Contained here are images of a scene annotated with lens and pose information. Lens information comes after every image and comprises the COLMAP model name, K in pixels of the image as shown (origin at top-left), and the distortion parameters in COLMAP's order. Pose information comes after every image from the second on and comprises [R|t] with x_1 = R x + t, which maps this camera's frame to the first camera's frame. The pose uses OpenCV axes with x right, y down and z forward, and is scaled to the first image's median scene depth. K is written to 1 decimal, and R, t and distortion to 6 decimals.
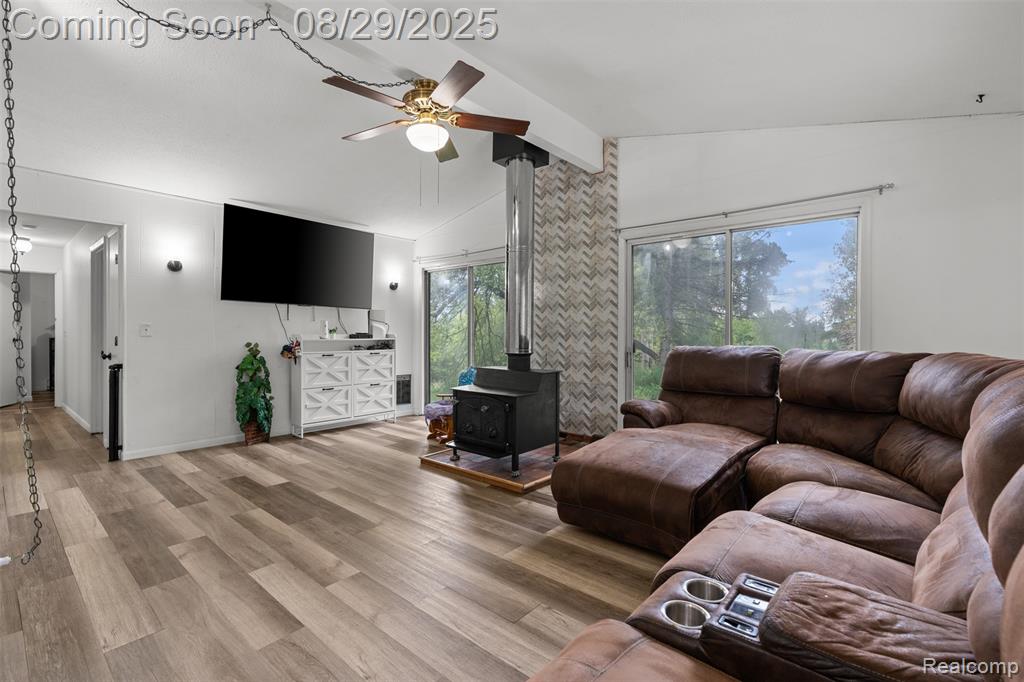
lens RADIAL K [[460.3, 0, 514.6], [0, 460.3, 335.4], [0, 0, 1]] dist [-0.011501, 0.001421]
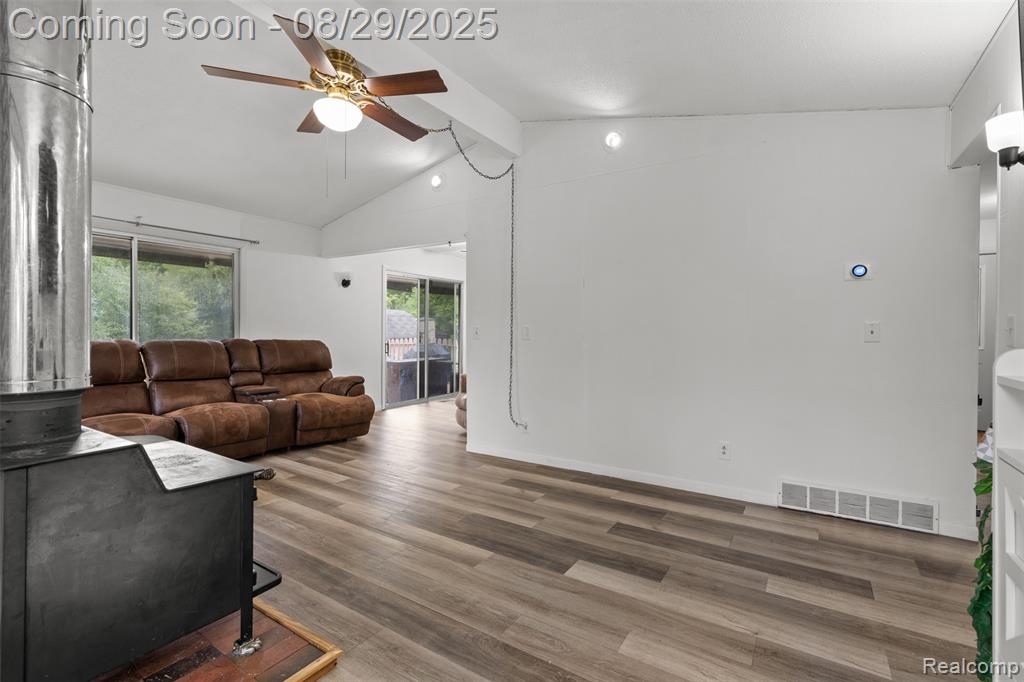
lens RADIAL K [[460.3, 0, 514.6], [0, 460.3, 335.4], [0, 0, 1]] dist [-0.011501, 0.001421]
pose [[-0.991278, -0.006849, -0.131610, -0.397012], [-0.008882, 0.999850, 0.014868, -0.013045], [0.131488, 0.015907, -0.991190, 1.854267]]
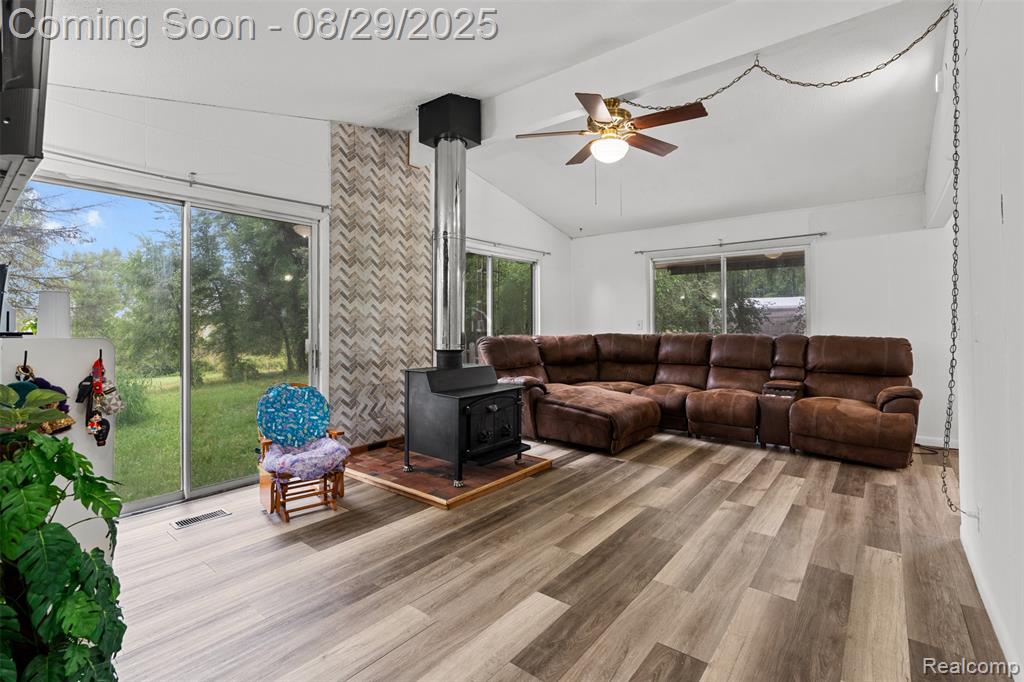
lens RADIAL K [[466.8, 0, 522.5], [0, 466.8, 319.8], [0, 0, 1]] dist [-0.013356, 0.000037]
pose [[-0.043855, 0.010578, 0.998982, -1.238691], [0.010404, 0.999895, -0.010131, -0.013273], [-0.998984, 0.009949, -0.043961, 1.206833]]
